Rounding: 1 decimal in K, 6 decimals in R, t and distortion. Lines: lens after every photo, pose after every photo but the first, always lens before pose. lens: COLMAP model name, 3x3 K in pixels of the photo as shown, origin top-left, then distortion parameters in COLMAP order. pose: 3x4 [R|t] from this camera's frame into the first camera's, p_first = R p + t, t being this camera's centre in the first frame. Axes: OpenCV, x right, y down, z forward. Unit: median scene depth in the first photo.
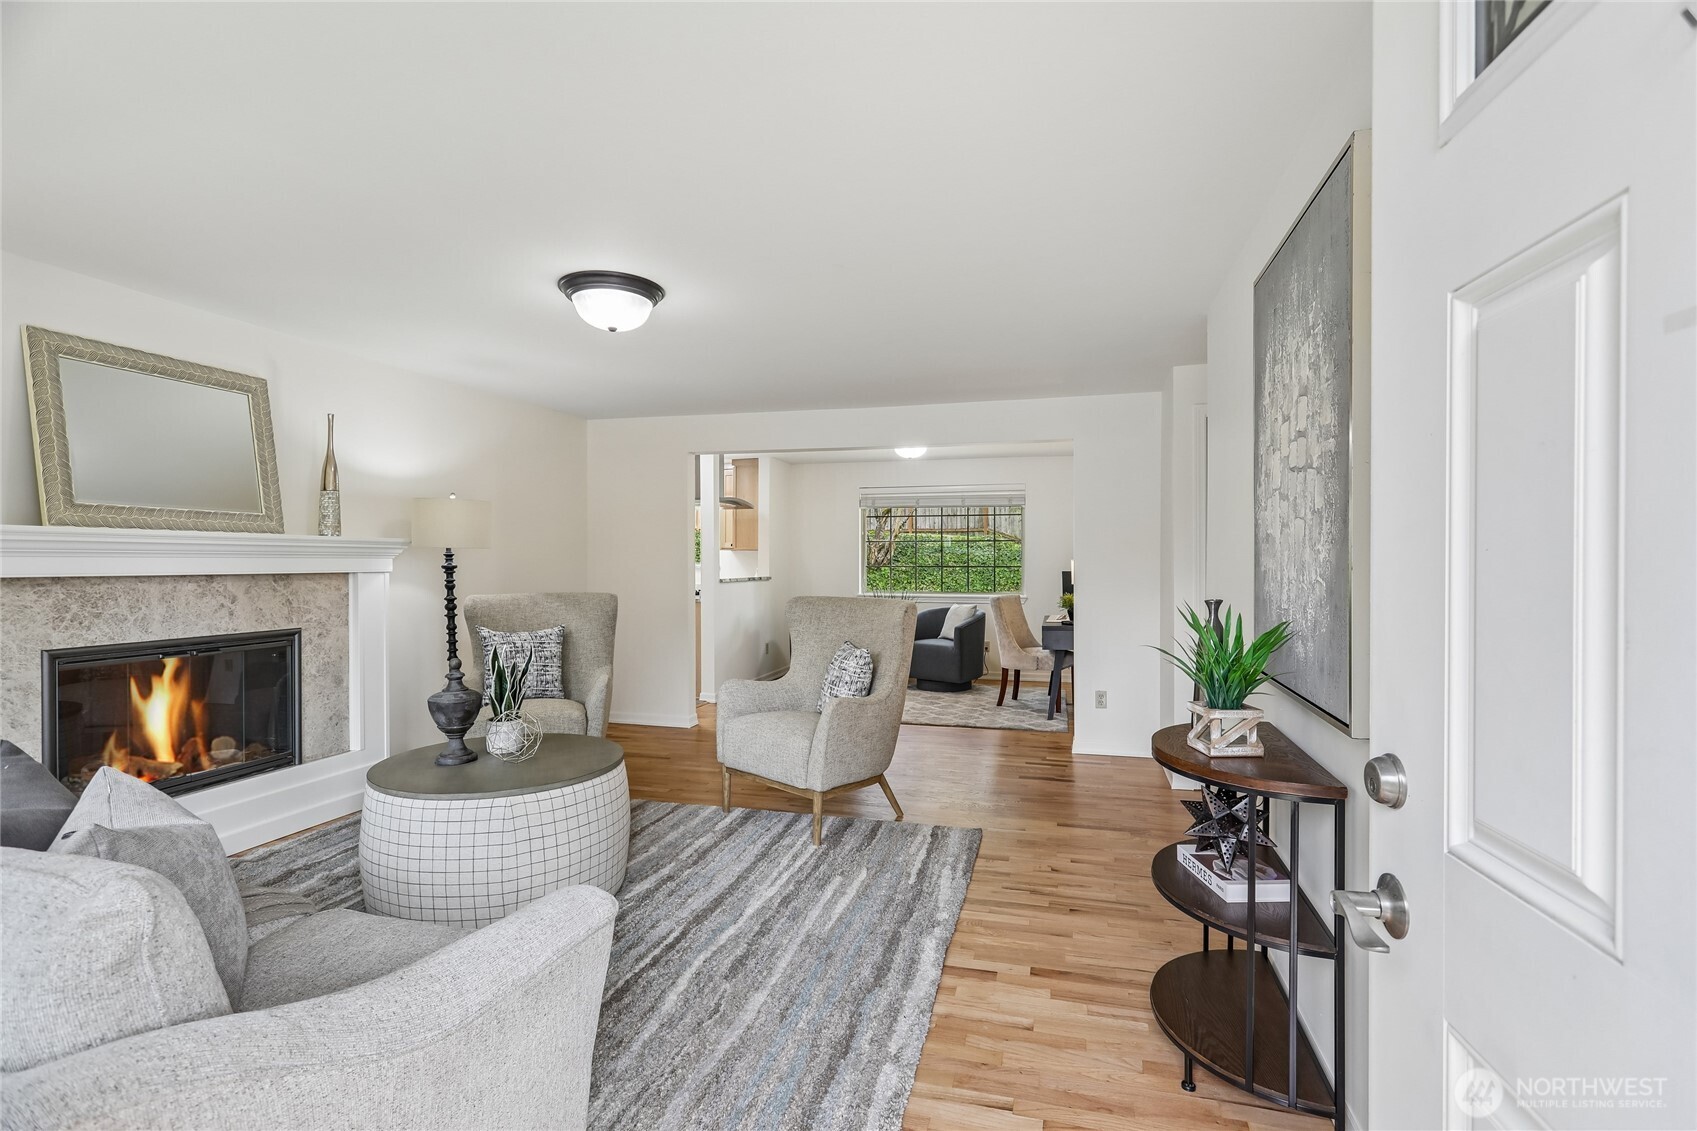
lens RADIAL K [[799.8, 0, 848.5], [0, 799.8, 565.5], [0, 0, 1]] dist [0.000689, 0.001604]
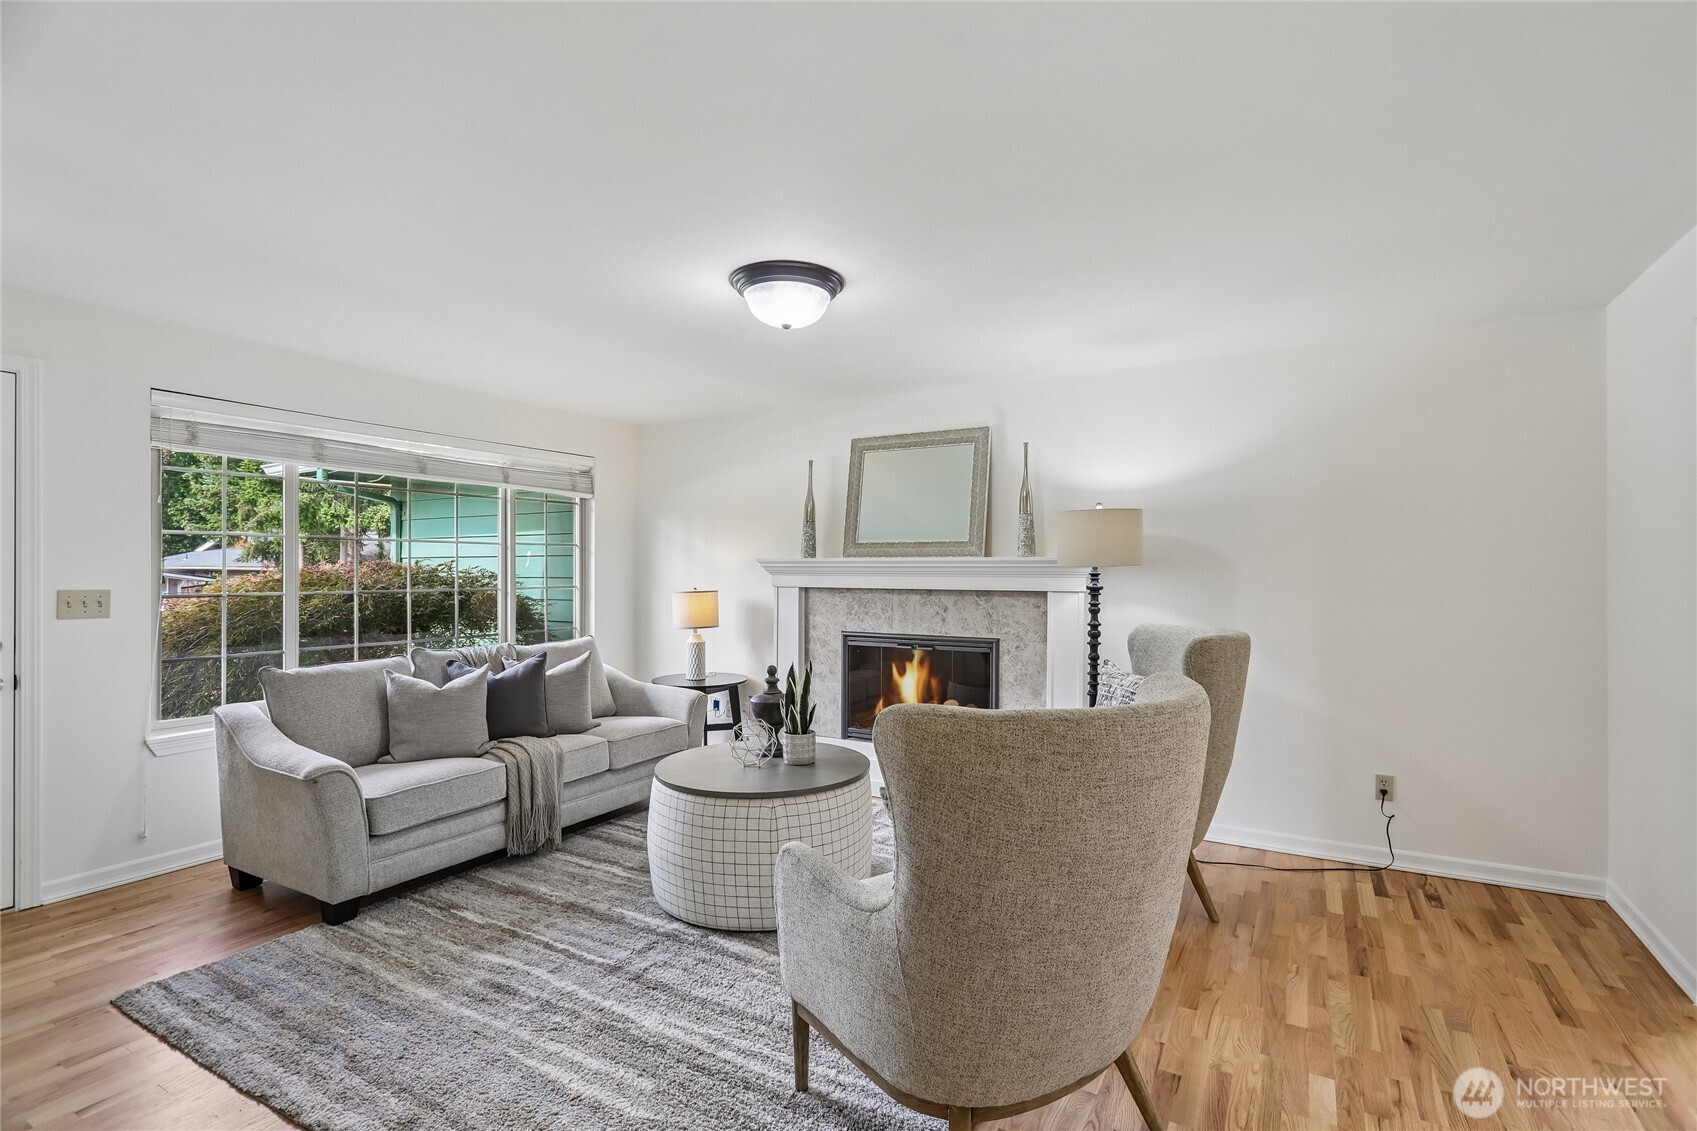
lens RADIAL K [[799.8, 0, 848.5], [0, 799.8, 565.5], [0, 0, 1]] dist [0.000689, 0.001604]
pose [[-0.255609, -0.006342, -0.966760, 0.504107], [-0.007495, 0.999961, -0.004579, -0.020405], [0.966751, 0.006076, -0.255646, 1.167469]]
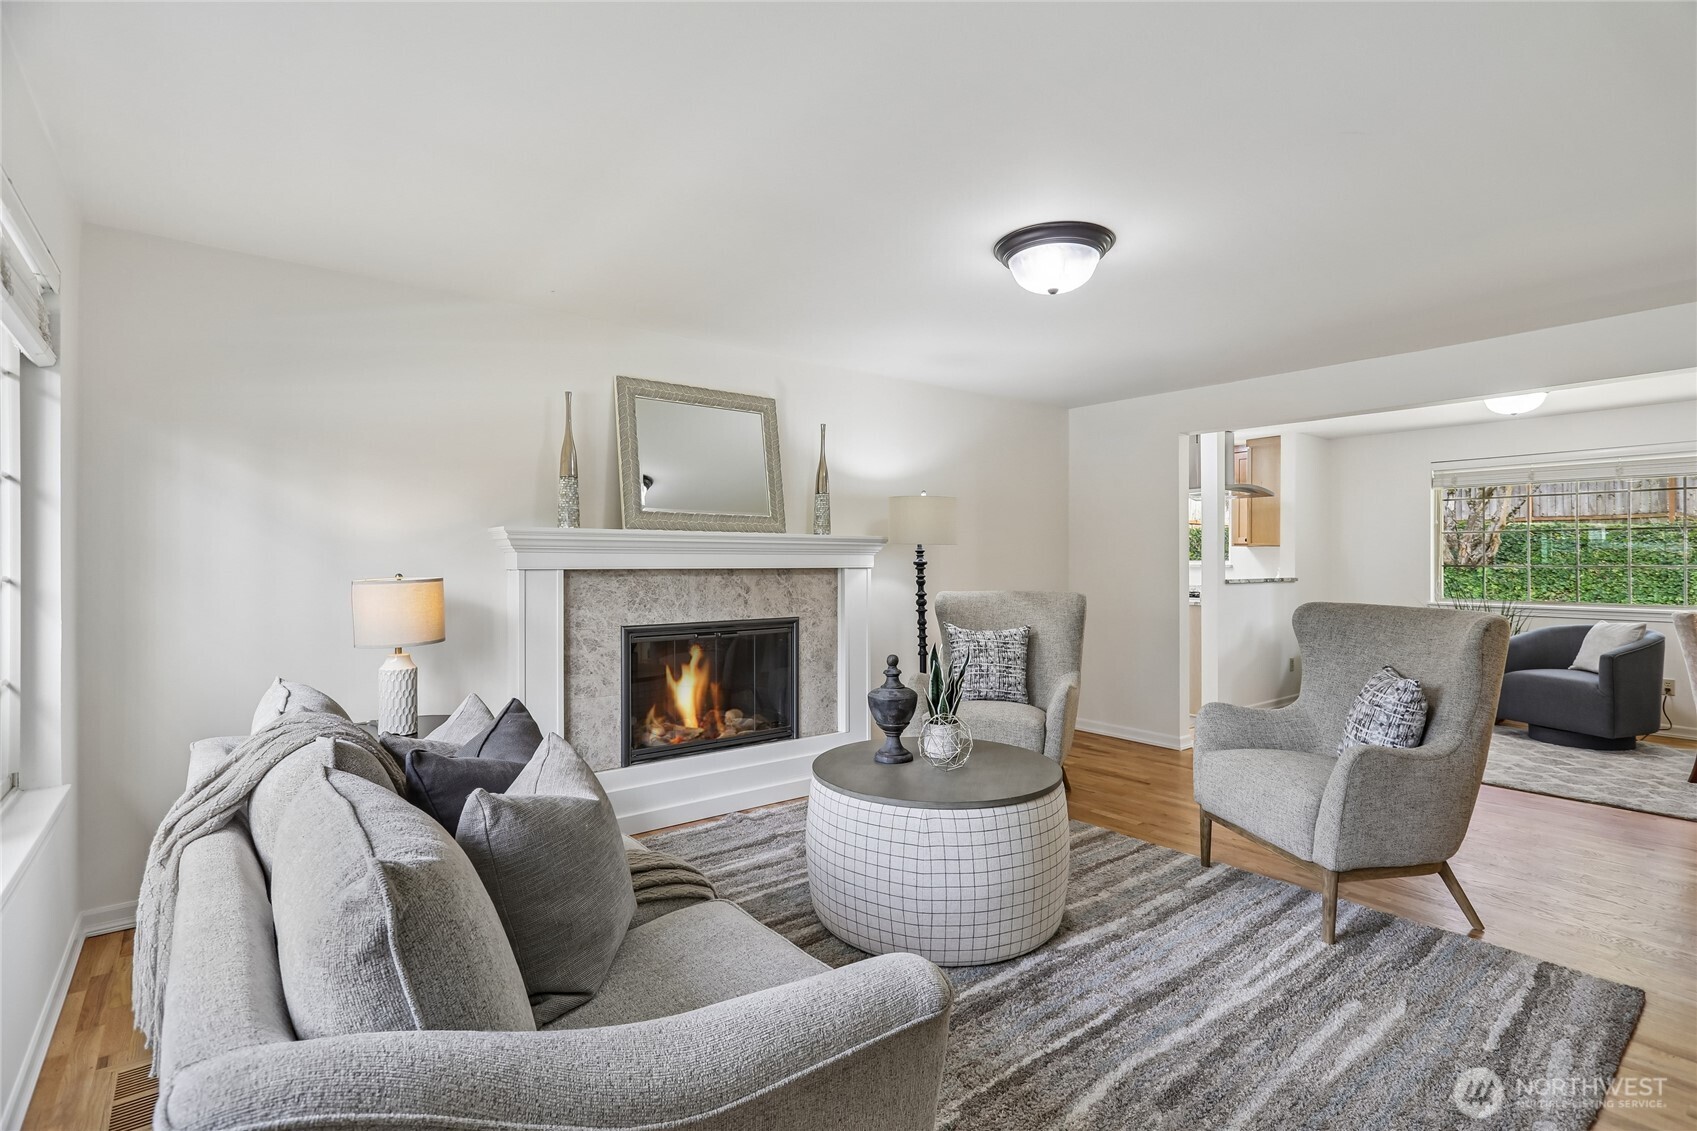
lens RADIAL K [[799.8, 0, 848.5], [0, 799.8, 565.5], [0, 0, 1]] dist [0.000689, 0.001604]
pose [[0.807123, 0.003127, -0.590375, 0.037005], [-0.003091, 0.999995, 0.001072, 0.004585], [0.590376, 0.000960, 0.807128, 0.146101]]
